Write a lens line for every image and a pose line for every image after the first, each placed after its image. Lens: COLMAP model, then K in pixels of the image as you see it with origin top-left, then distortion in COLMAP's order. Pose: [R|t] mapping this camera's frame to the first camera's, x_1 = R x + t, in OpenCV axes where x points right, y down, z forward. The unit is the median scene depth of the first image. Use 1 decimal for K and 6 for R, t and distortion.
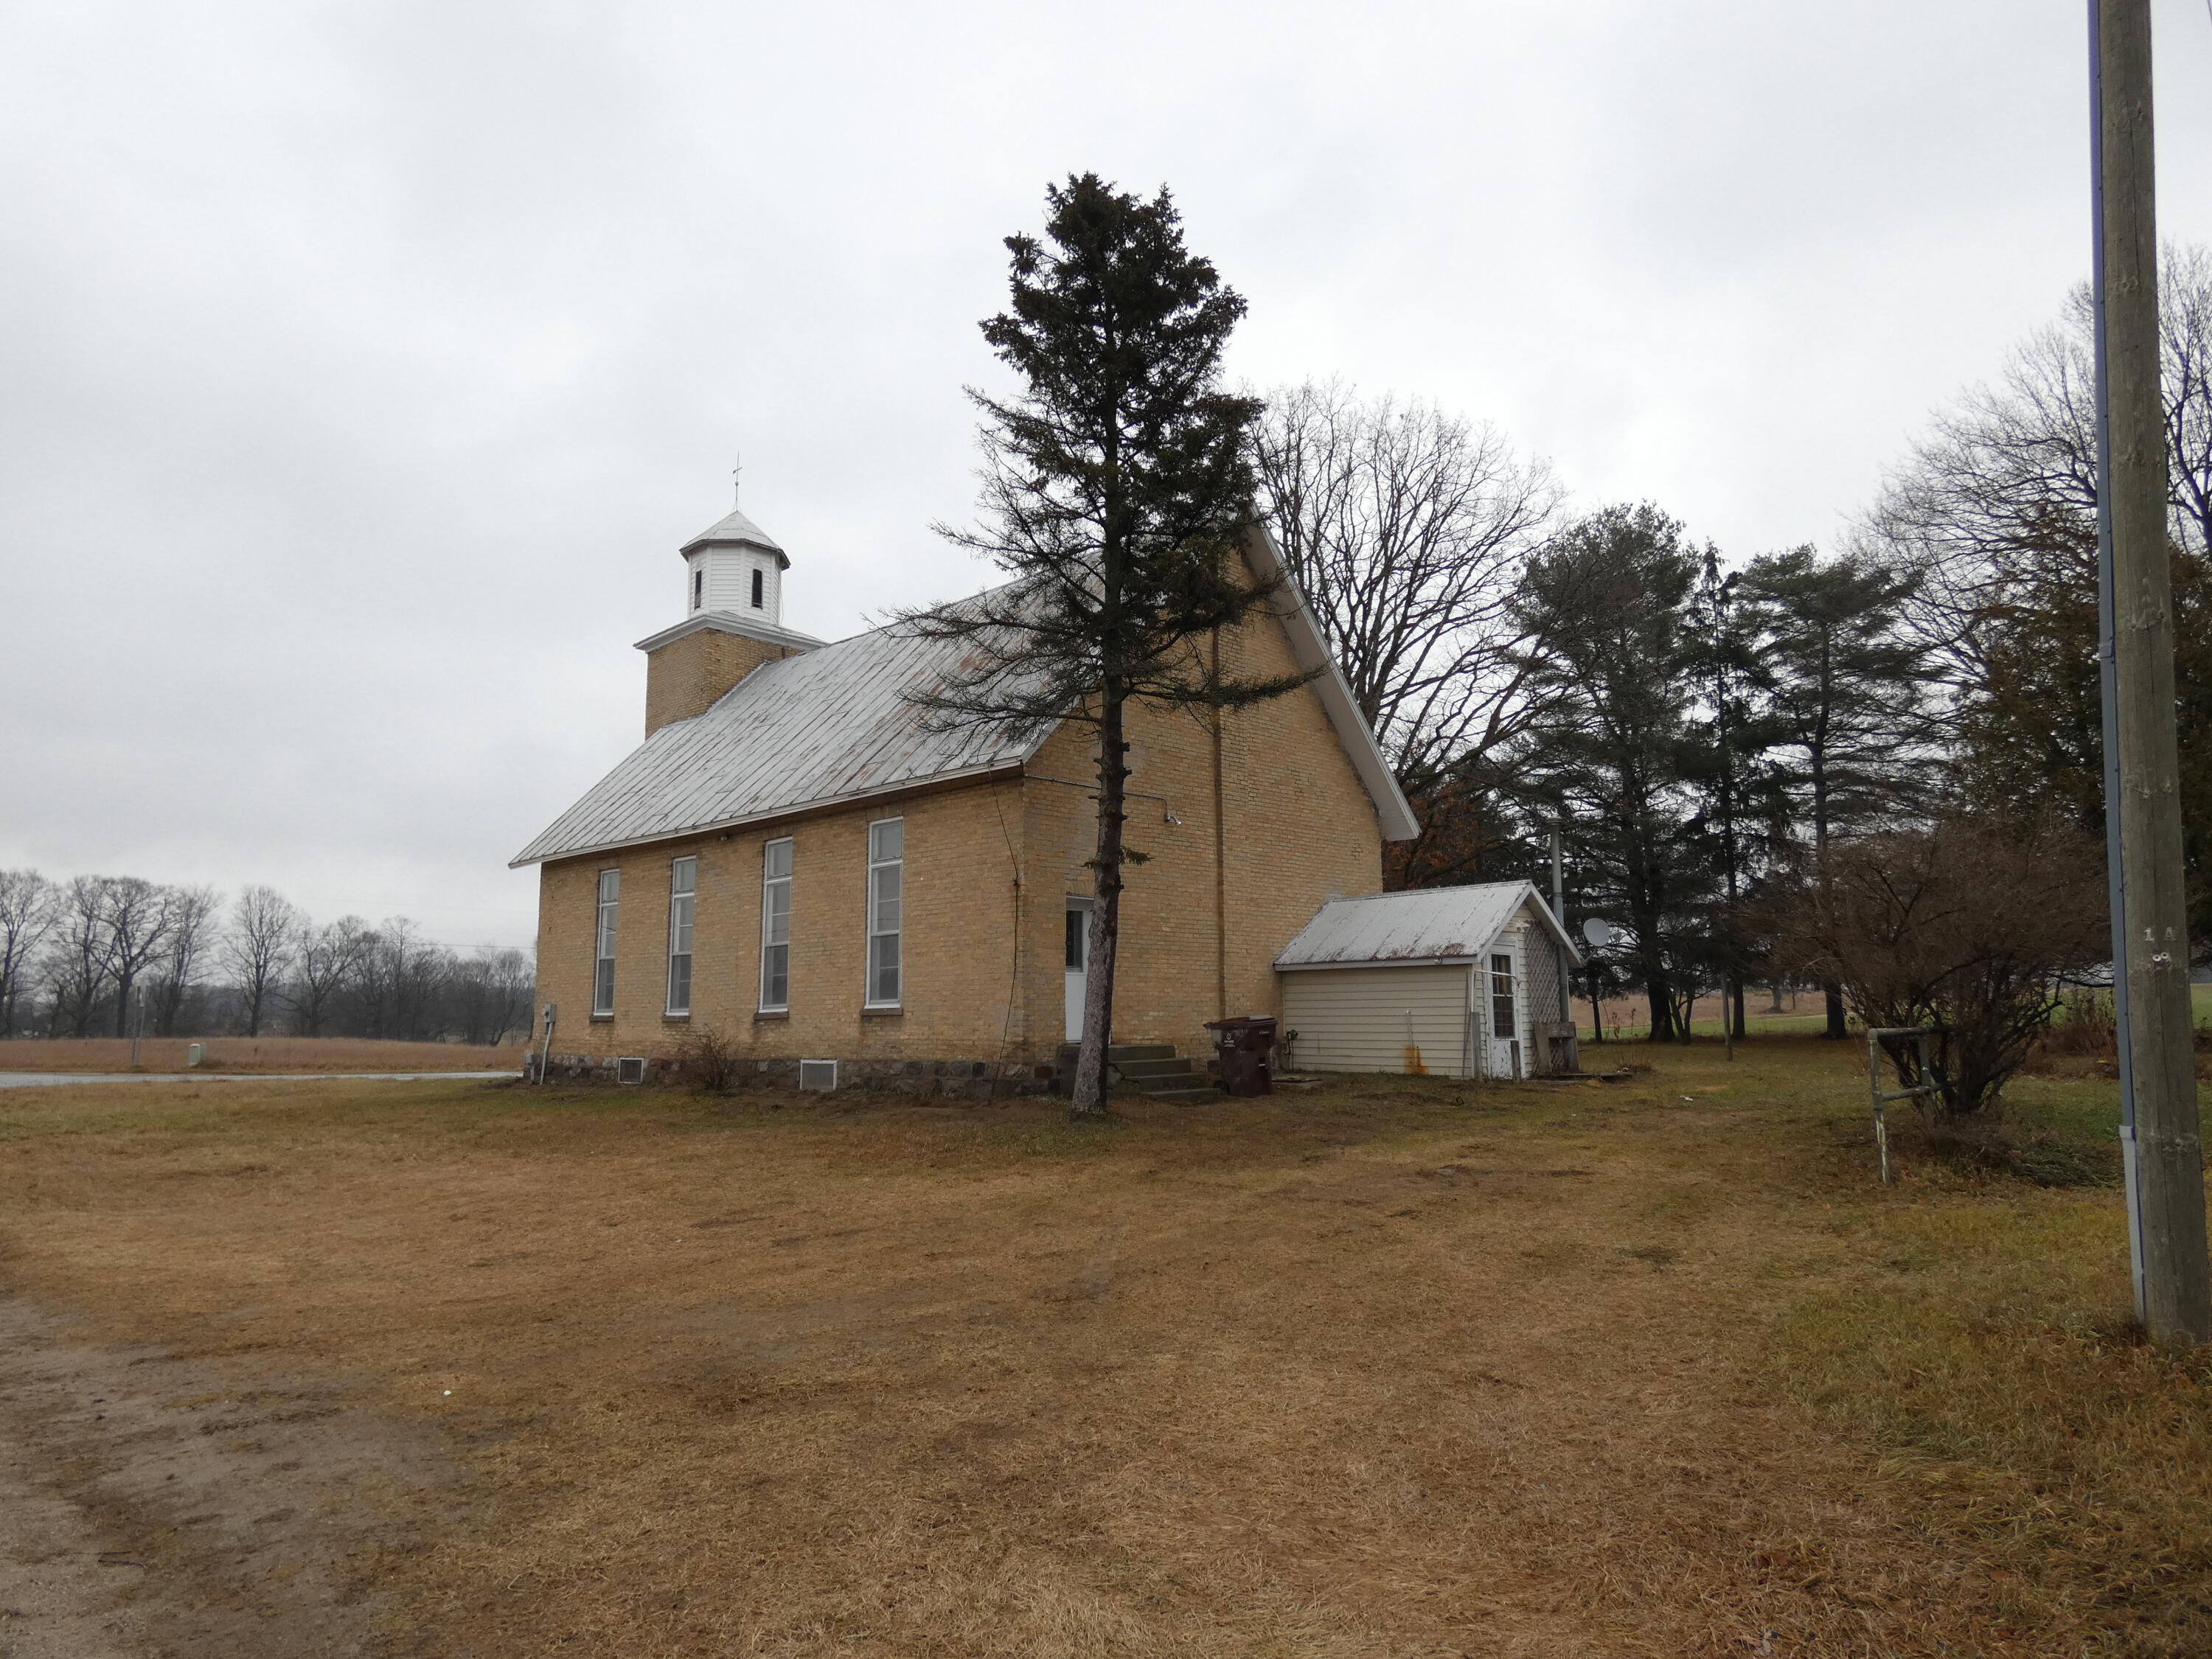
lens RADIAL K [[1319.5, 0, 1110.1], [0, 1319.5, 842.3], [0, 0, 1]] dist [-0.005985, 0.000138]
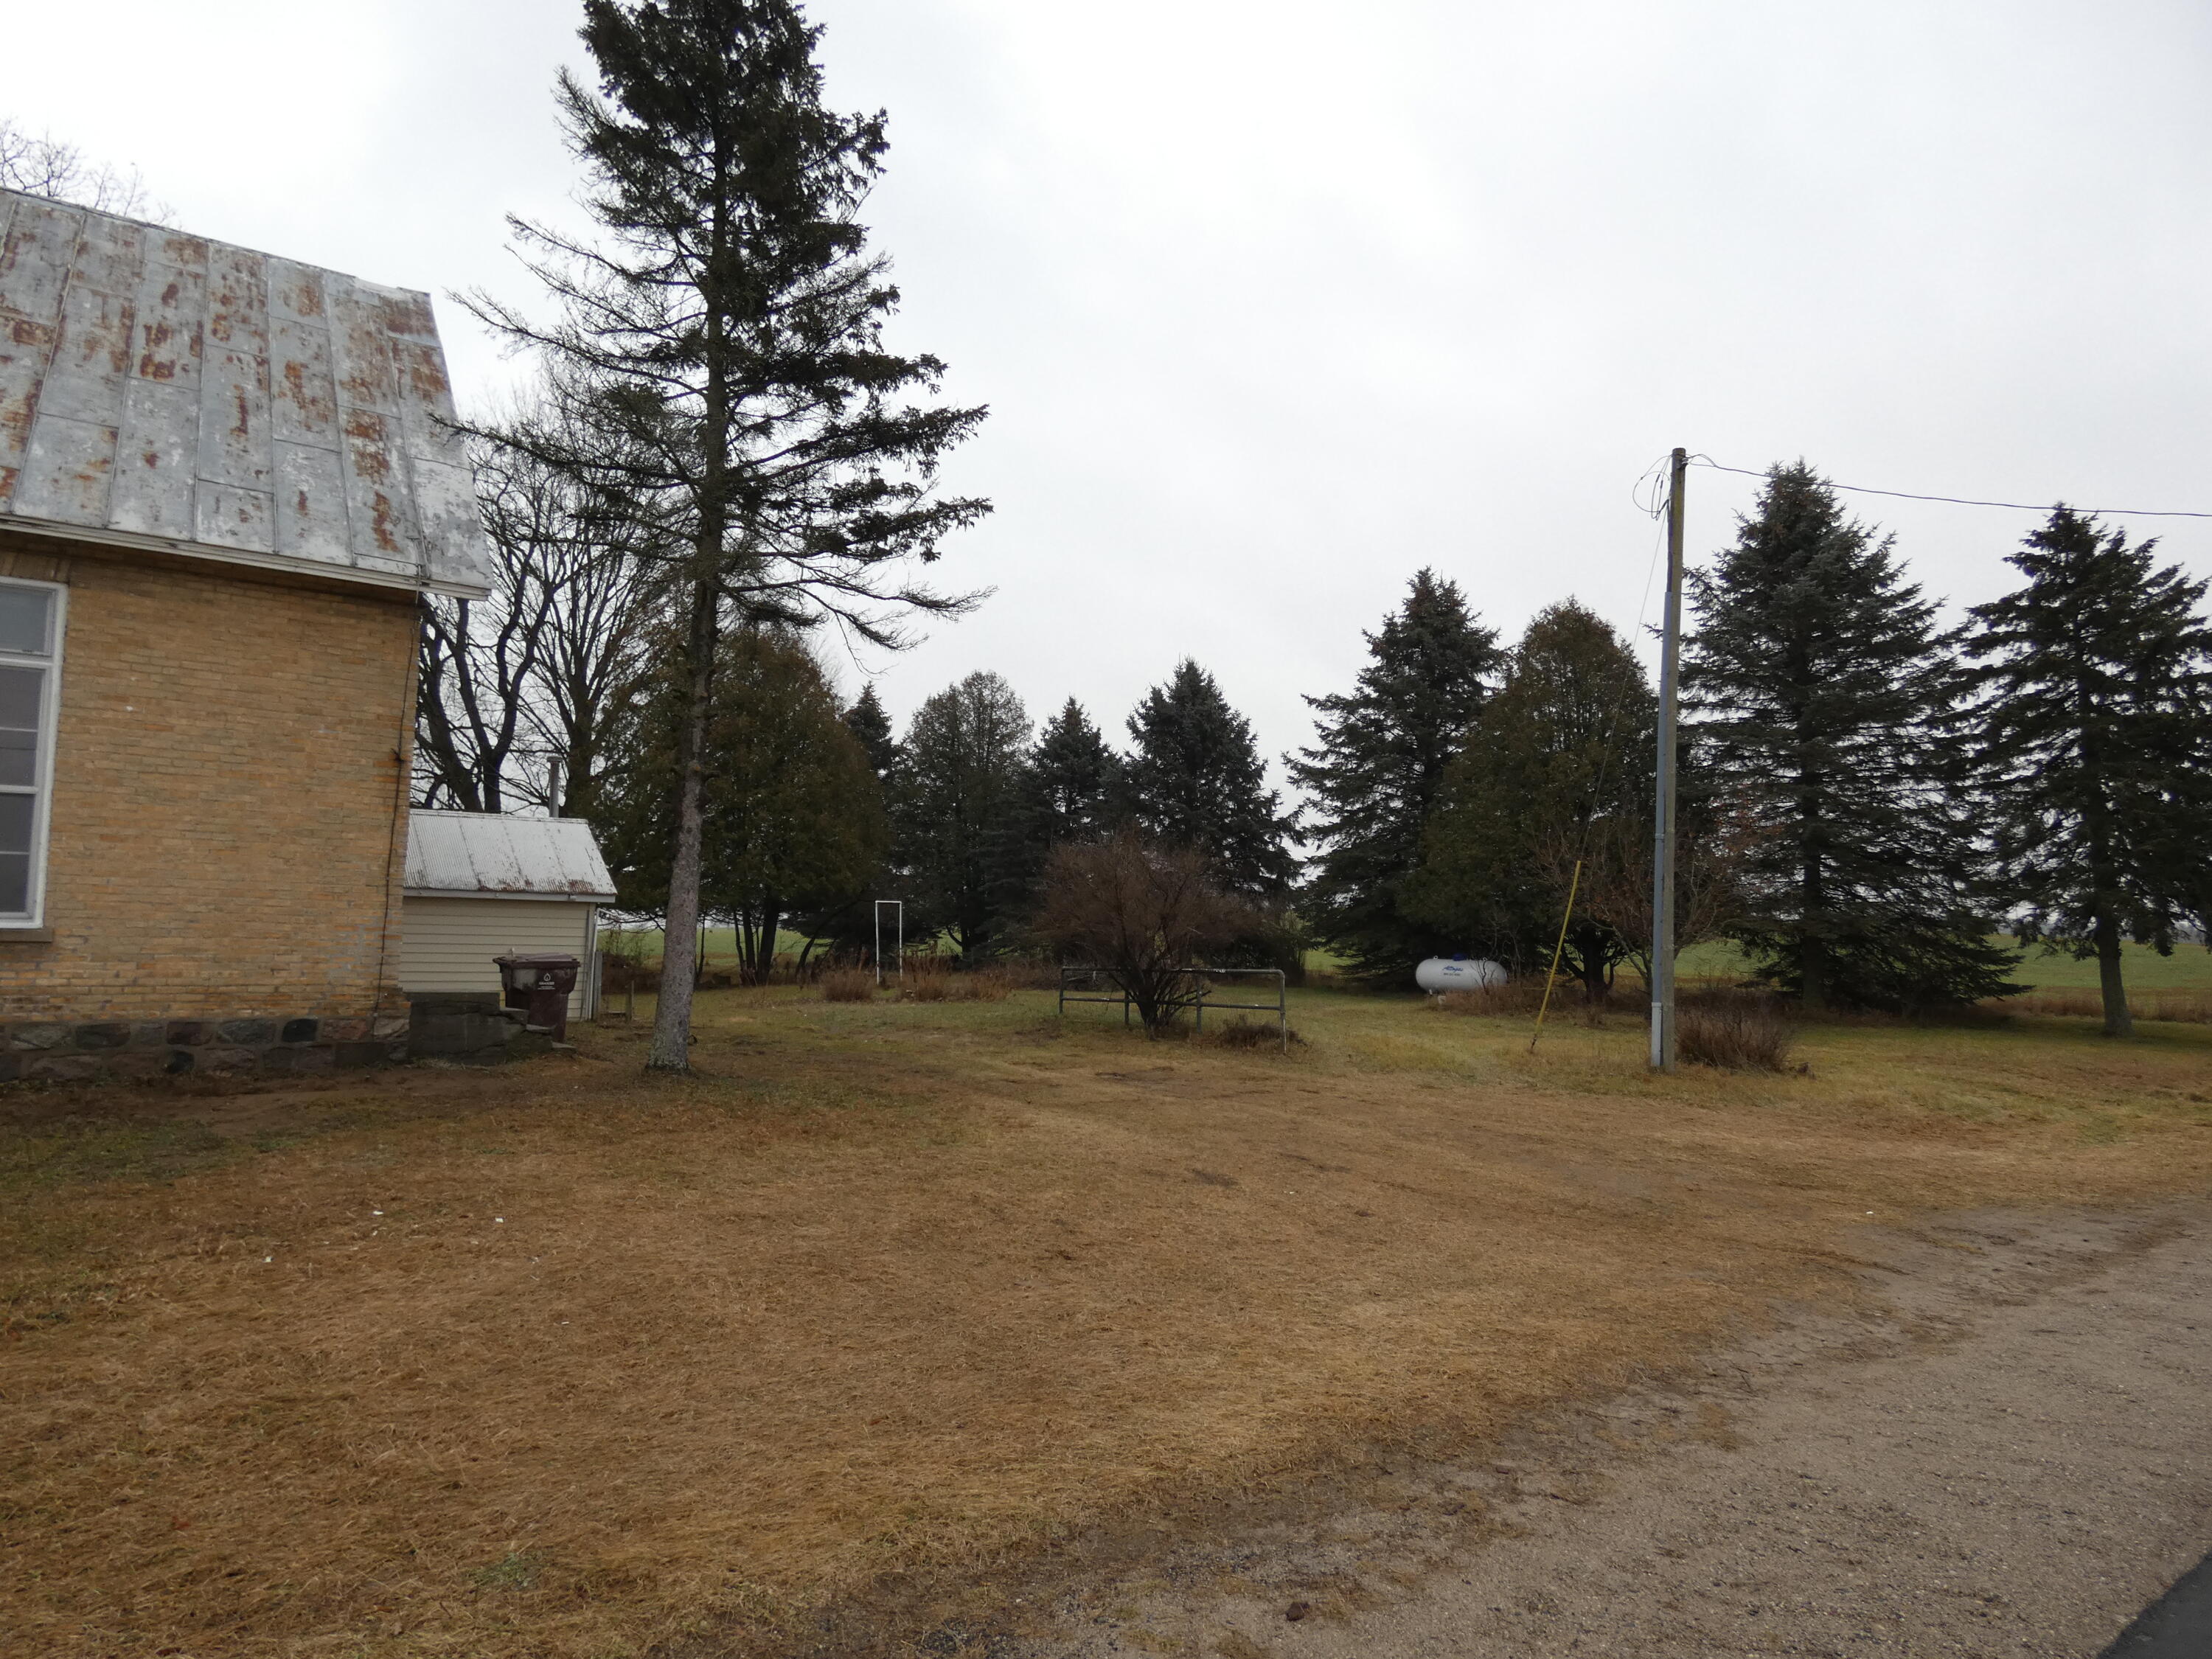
lens RADIAL K [[1312.7, 0, 1102.1], [0, 1312.7, 835.6], [0, 0, 1]] dist [0.003575, 0.000589]
pose [[0.166378, 0.100873, 0.980889, -0.639572], [-0.140037, 0.987088, -0.077758, 0.068891], [-0.976067, -0.124424, 0.178356, 0.483500]]
